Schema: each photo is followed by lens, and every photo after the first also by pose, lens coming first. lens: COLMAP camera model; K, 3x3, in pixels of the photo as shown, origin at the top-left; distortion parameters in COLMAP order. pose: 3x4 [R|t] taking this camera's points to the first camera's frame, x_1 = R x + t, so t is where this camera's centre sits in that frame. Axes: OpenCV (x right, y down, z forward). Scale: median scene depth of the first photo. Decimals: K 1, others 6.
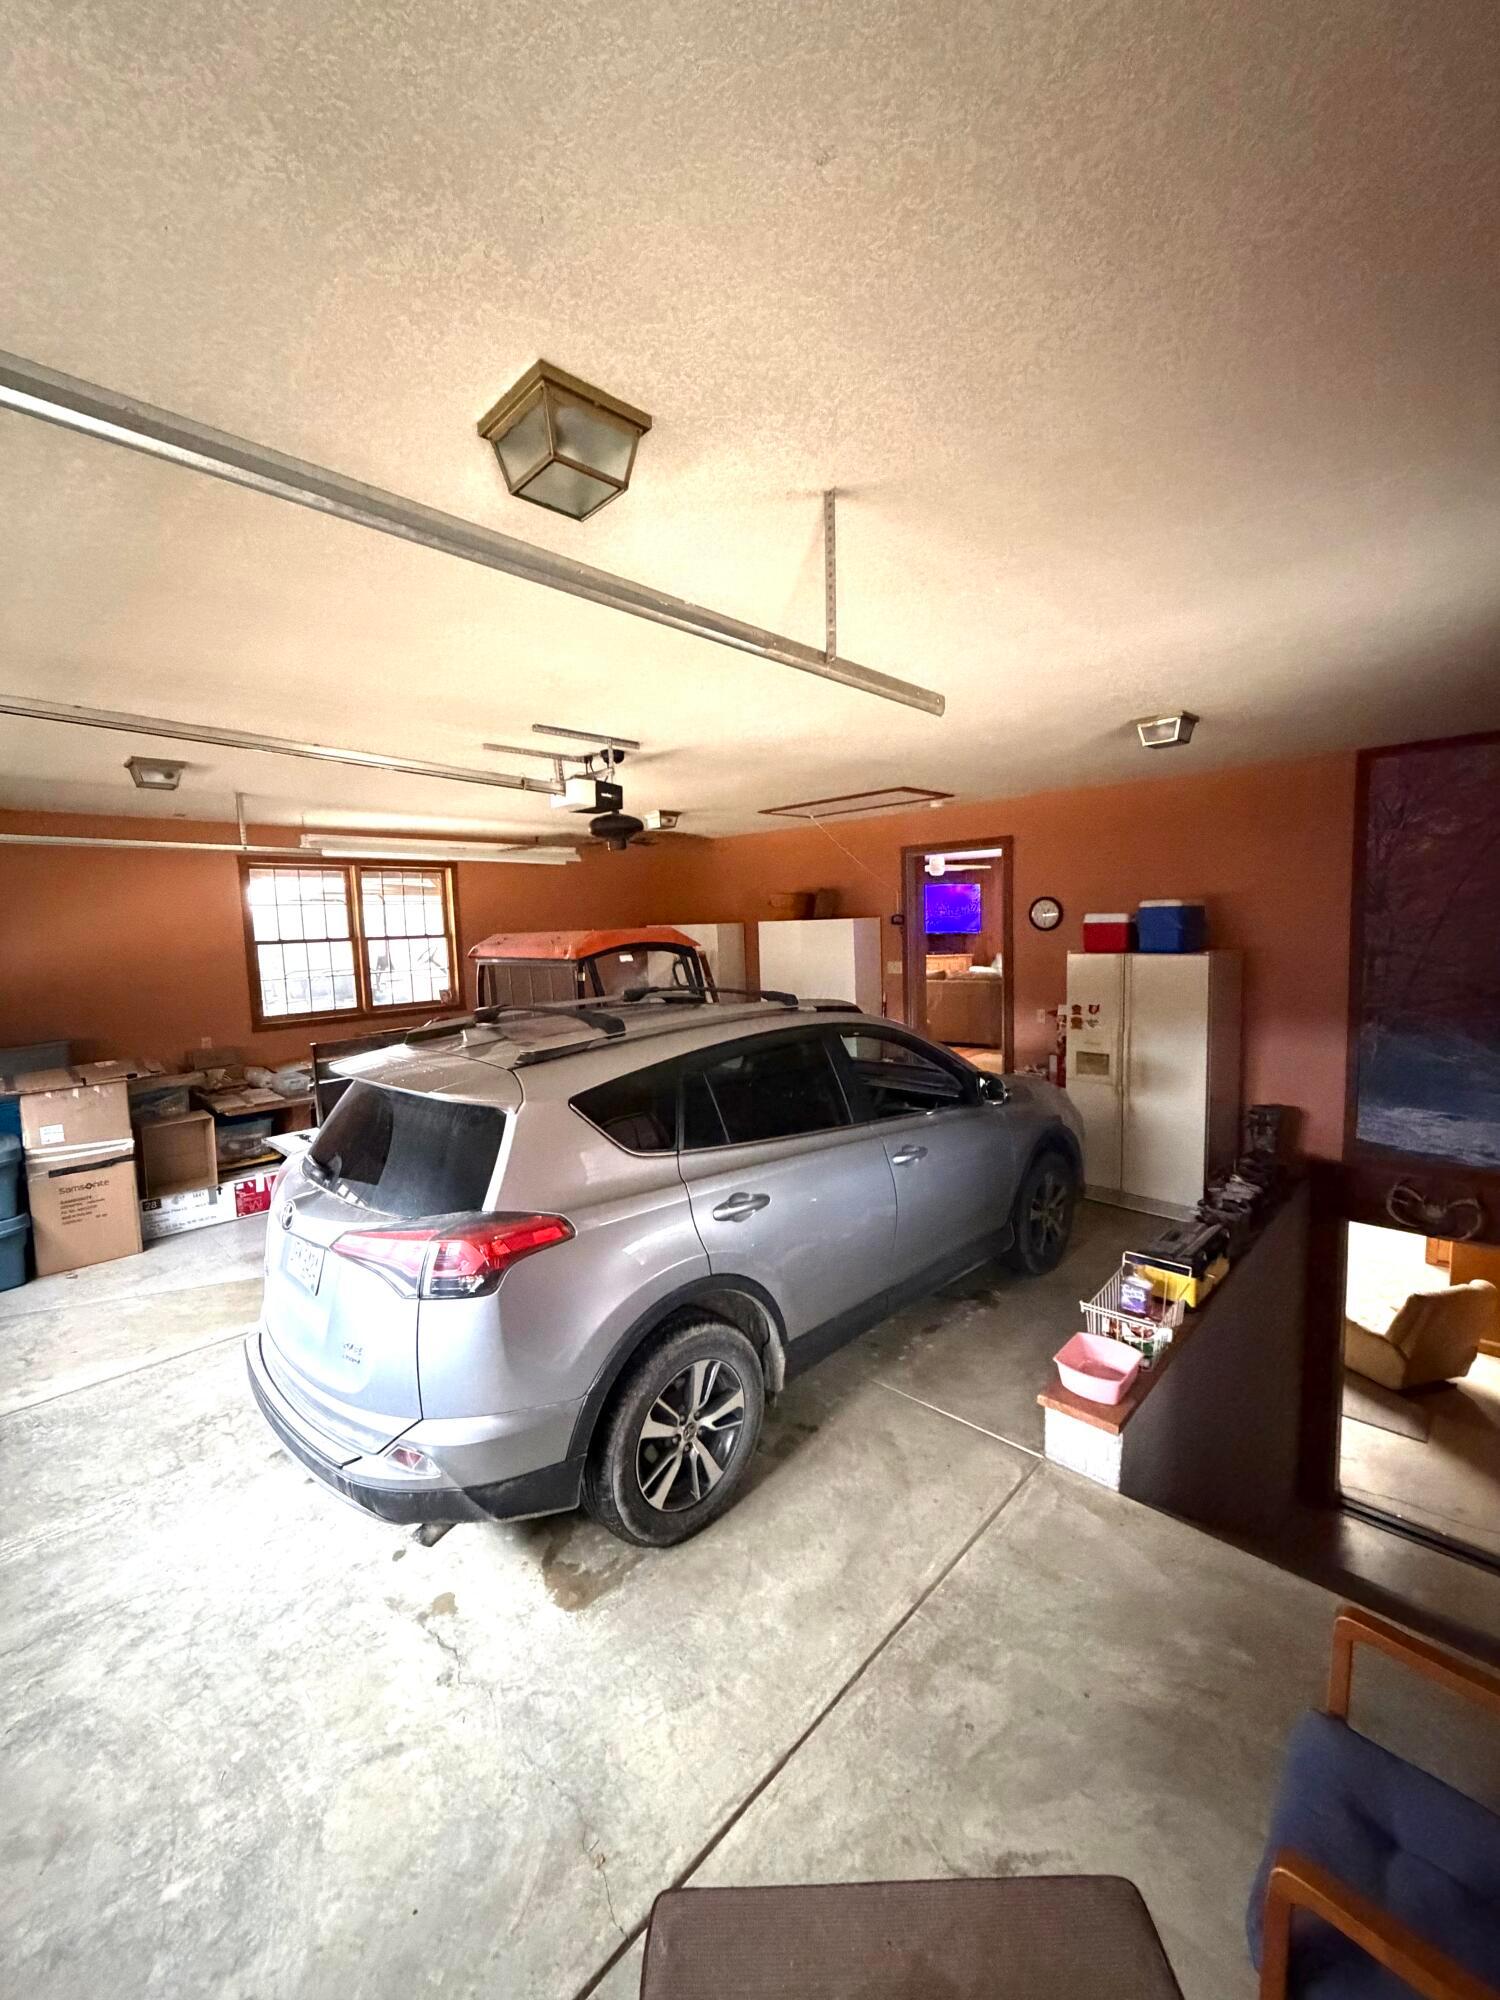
lens RADIAL K [[797.8, 0, 749.1], [0, 797.8, 991.6], [0, 0, 1]] dist [-0.002380, 0.000860]
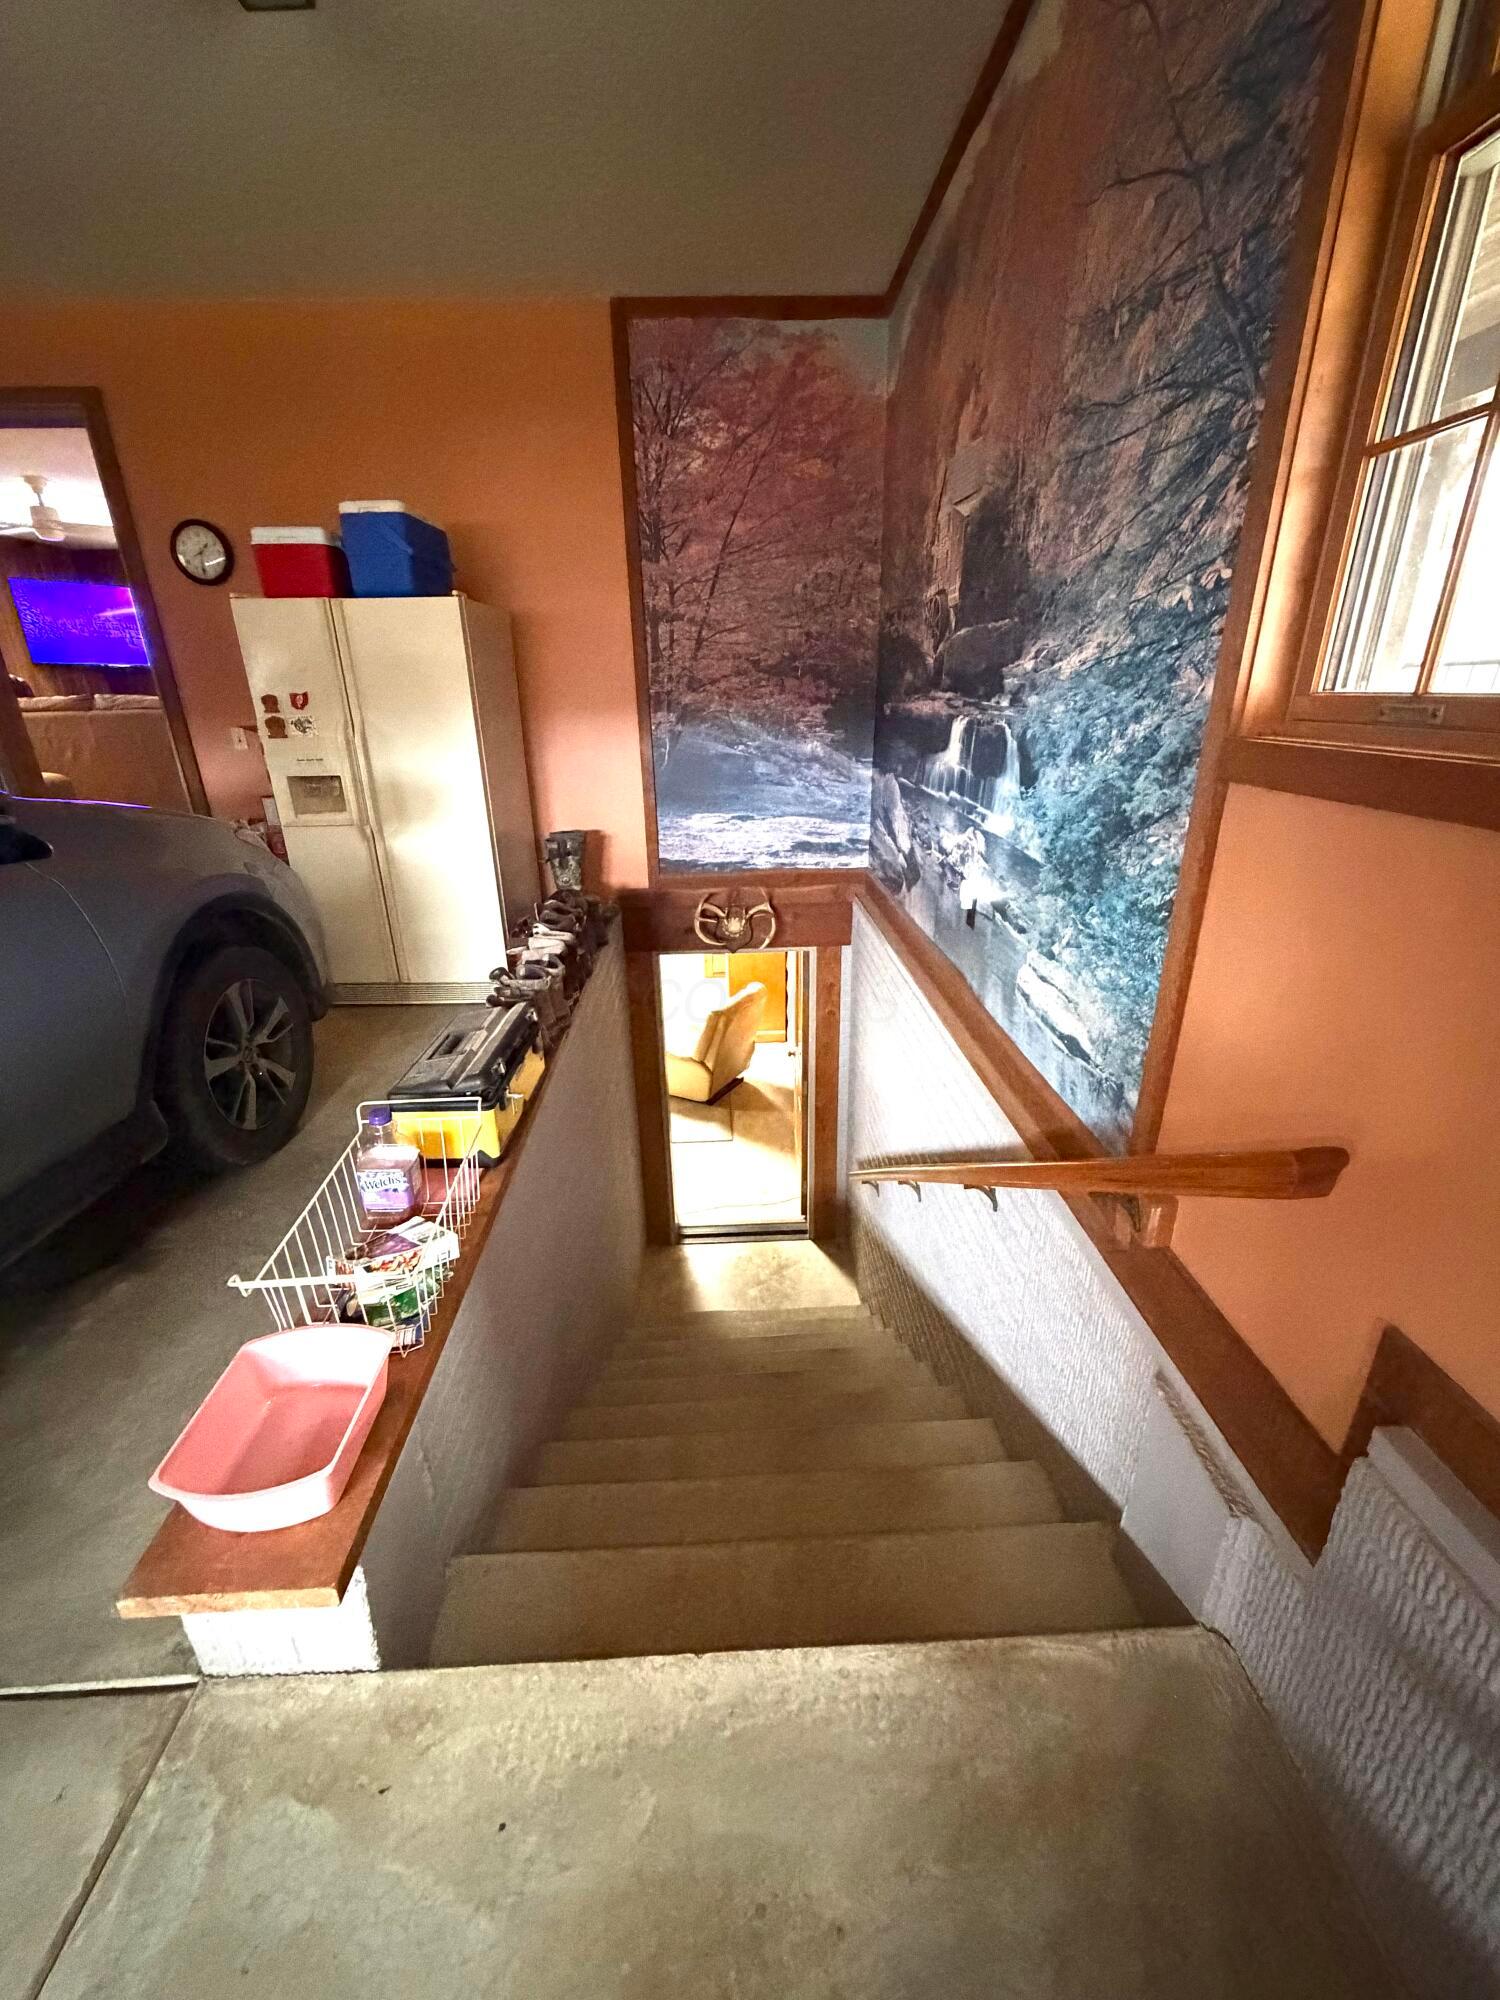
lens RADIAL K [[797.8, 0, 752.9], [0, 797.8, 996.2], [0, 0, 1]] dist [-0.002380, 0.000860]
pose [[0.688649, -0.245329, 0.682331, 0.226381], [0.061375, 0.957369, 0.282274, 0.096123], [-0.722492, -0.152510, 0.674348, 0.351322]]
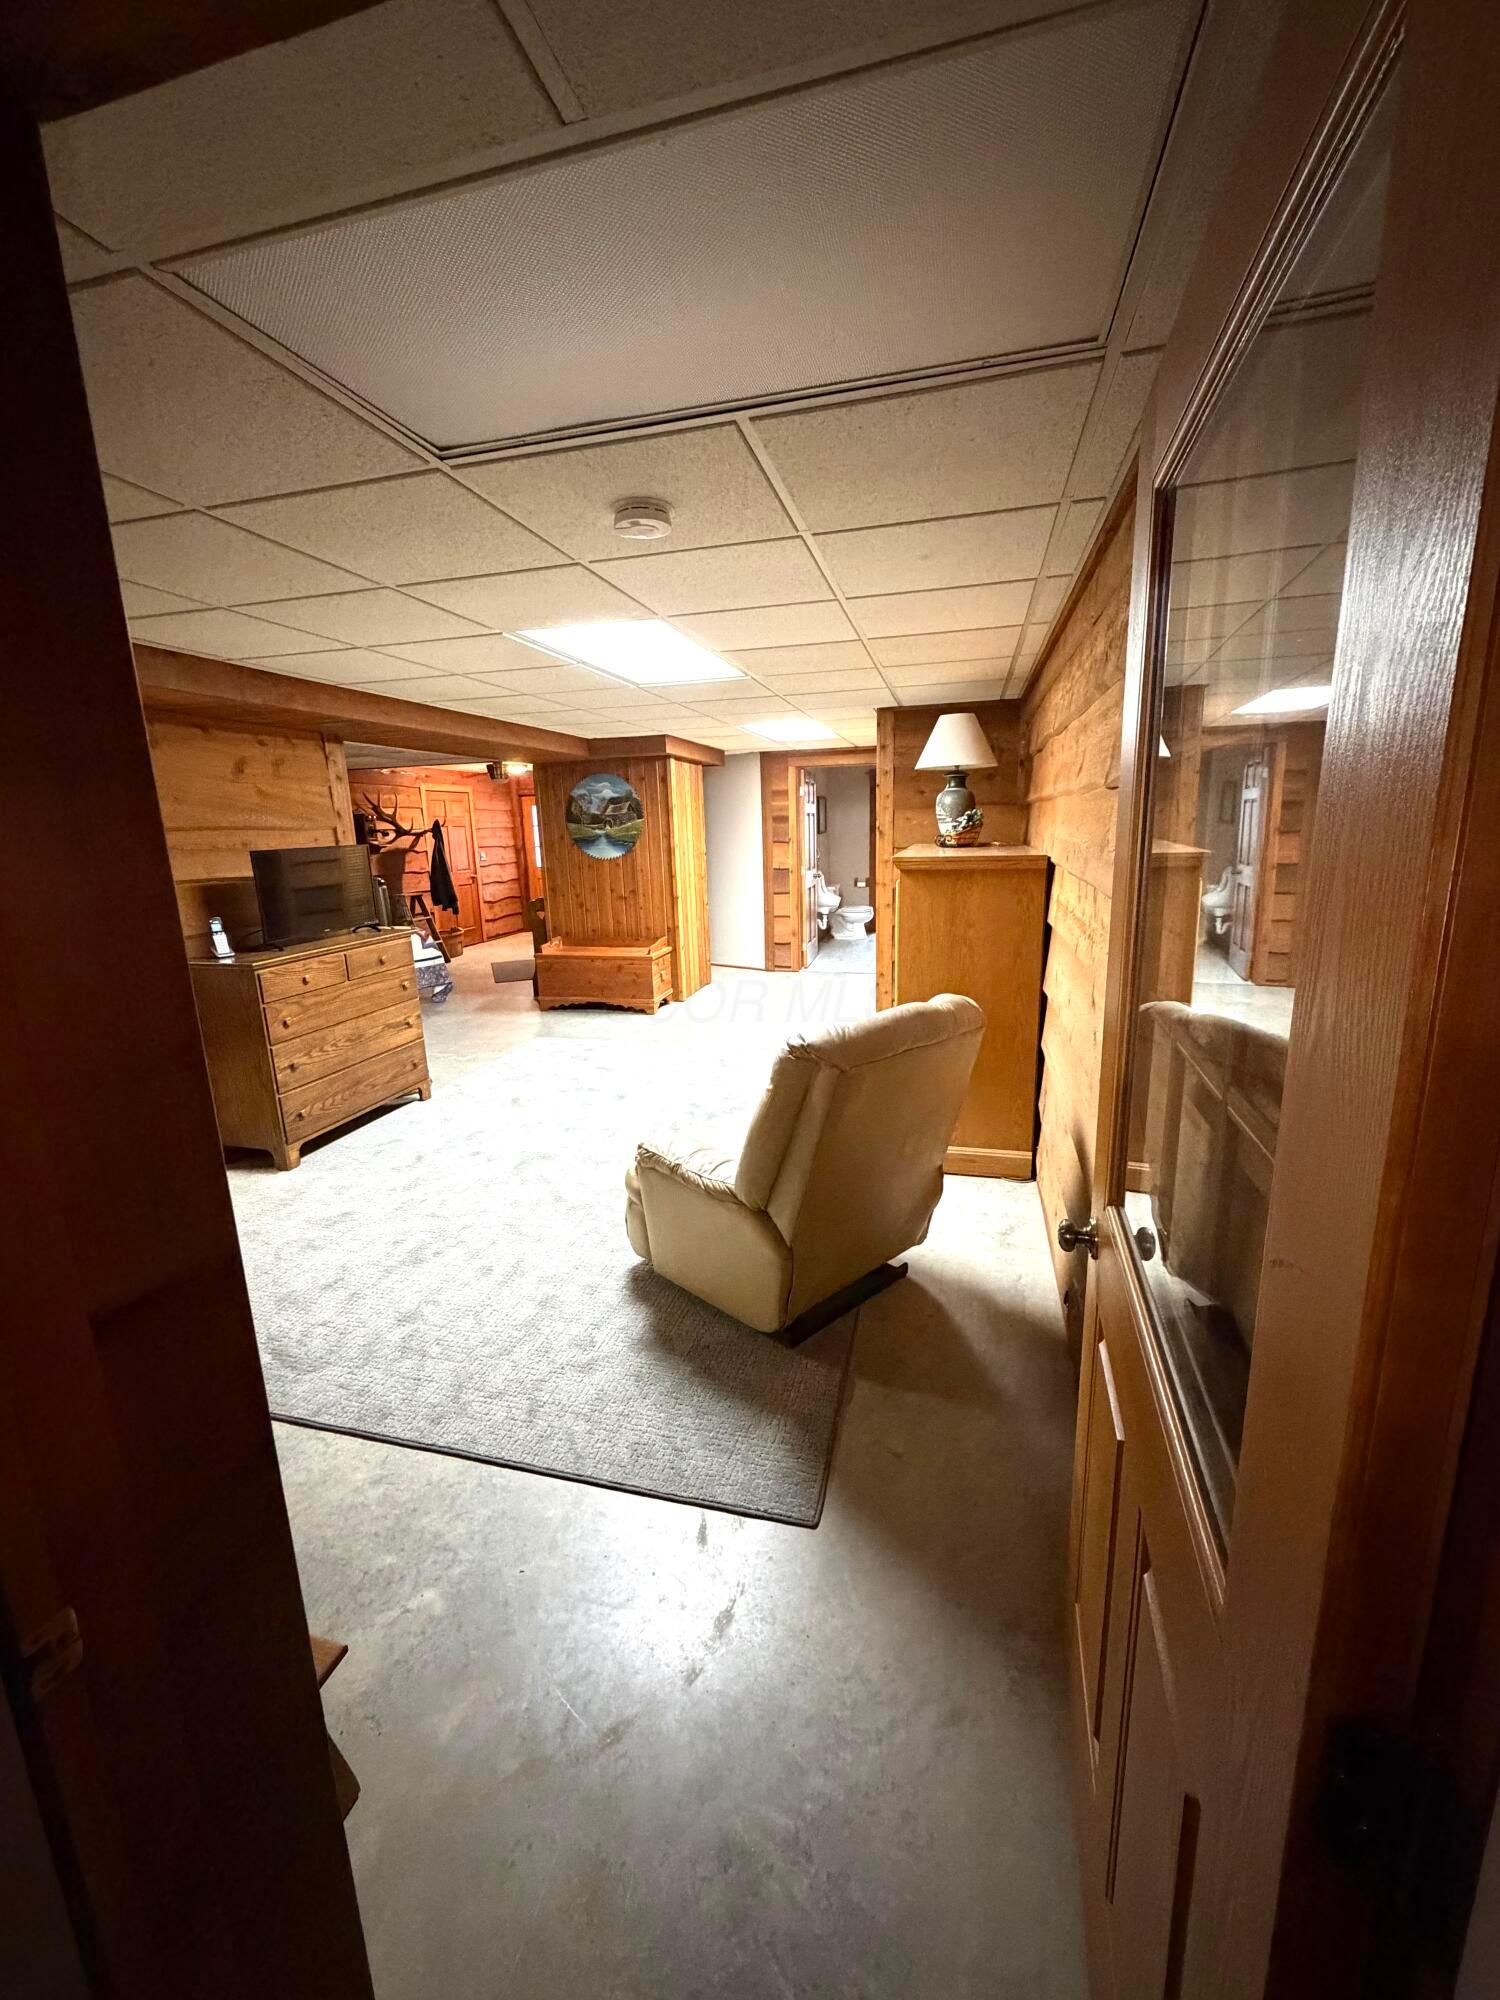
lens RADIAL K [[797.8, 0, 749.9], [0, 797.8, 998.5], [0, 0, 1]] dist [-0.002380, 0.000860]
pose [[0.873129, -0.100765, 0.476962, 0.887613], [0.050006, 0.991756, 0.117981, 0.427435], [-0.484918, -0.079161, 0.870970, 0.968067]]
